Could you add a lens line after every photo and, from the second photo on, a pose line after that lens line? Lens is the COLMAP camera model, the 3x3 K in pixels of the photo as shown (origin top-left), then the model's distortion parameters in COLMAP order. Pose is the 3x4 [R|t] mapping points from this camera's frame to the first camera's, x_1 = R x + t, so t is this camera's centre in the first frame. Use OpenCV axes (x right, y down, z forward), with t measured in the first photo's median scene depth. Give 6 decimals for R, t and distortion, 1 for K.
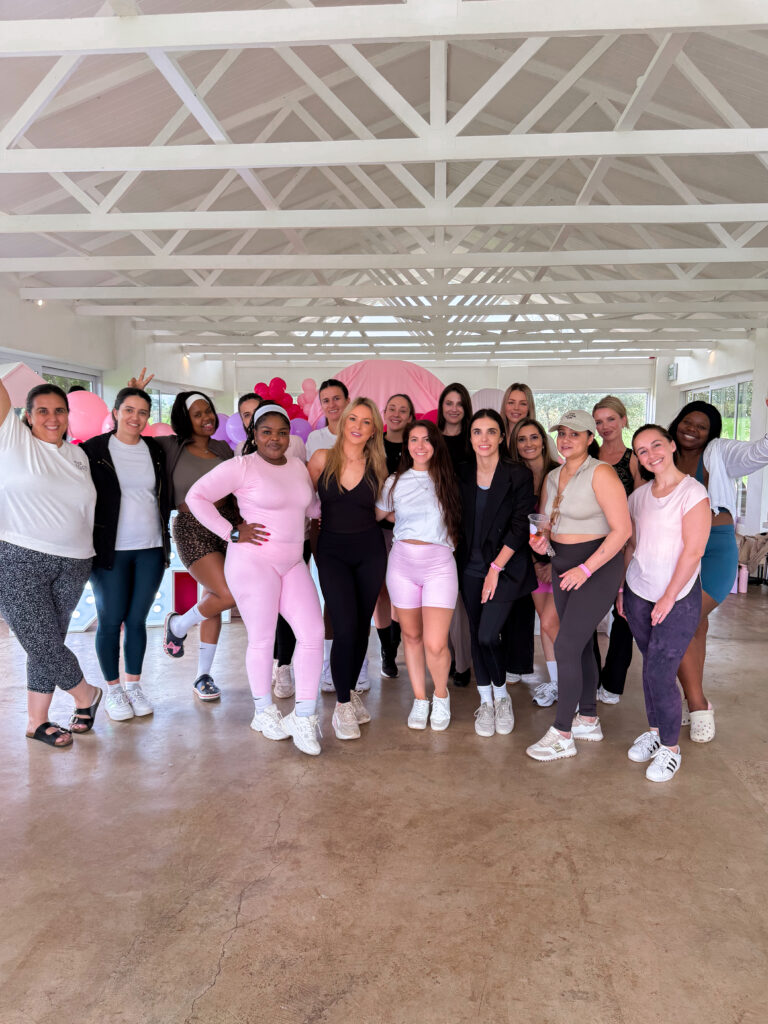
lens RADIAL K [[722.5, 0, 388.2], [0, 722.5, 515.2], [0, 0, 1]] dist [0.011828, -0.015840]
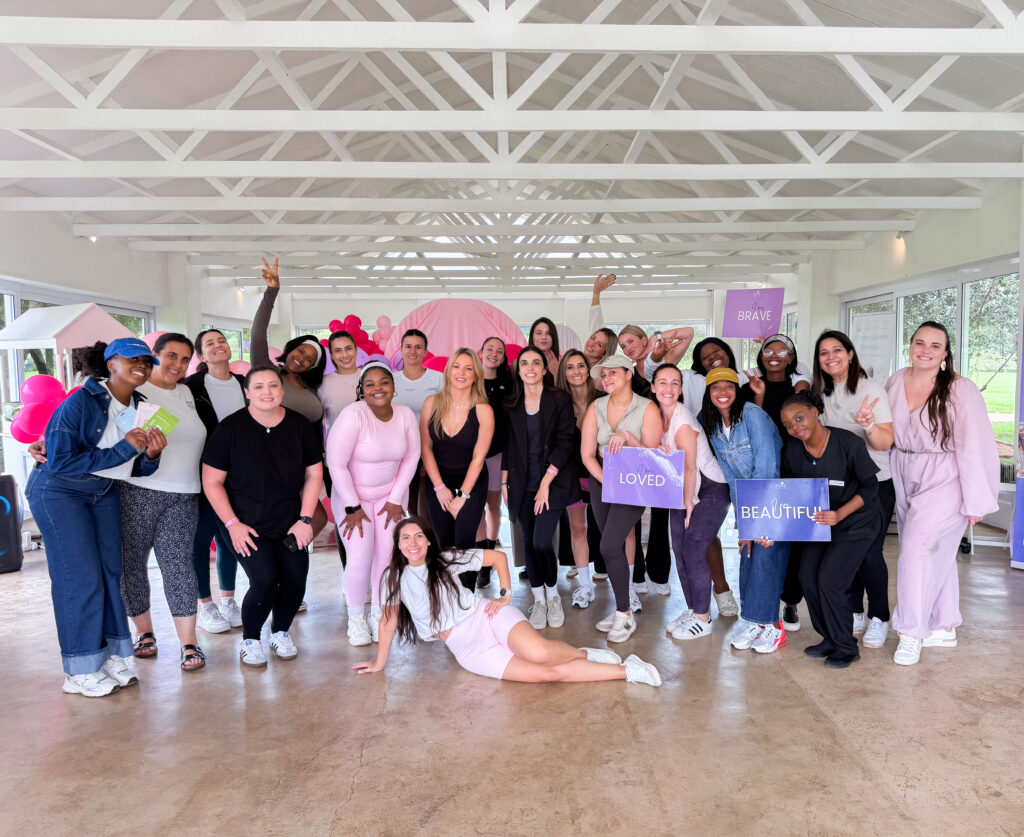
lens RADIAL K [[763.2, 0, 566.2], [0, 763.2, 441.9], [0, 0, 1]] dist [0.003238, -0.012424]
pose [[0.989129, -0.030905, 0.143763, -0.018949], [0.032805, 0.999403, -0.010859, 0.021745], [-0.143341, 0.015457, 0.989553, -0.208731]]
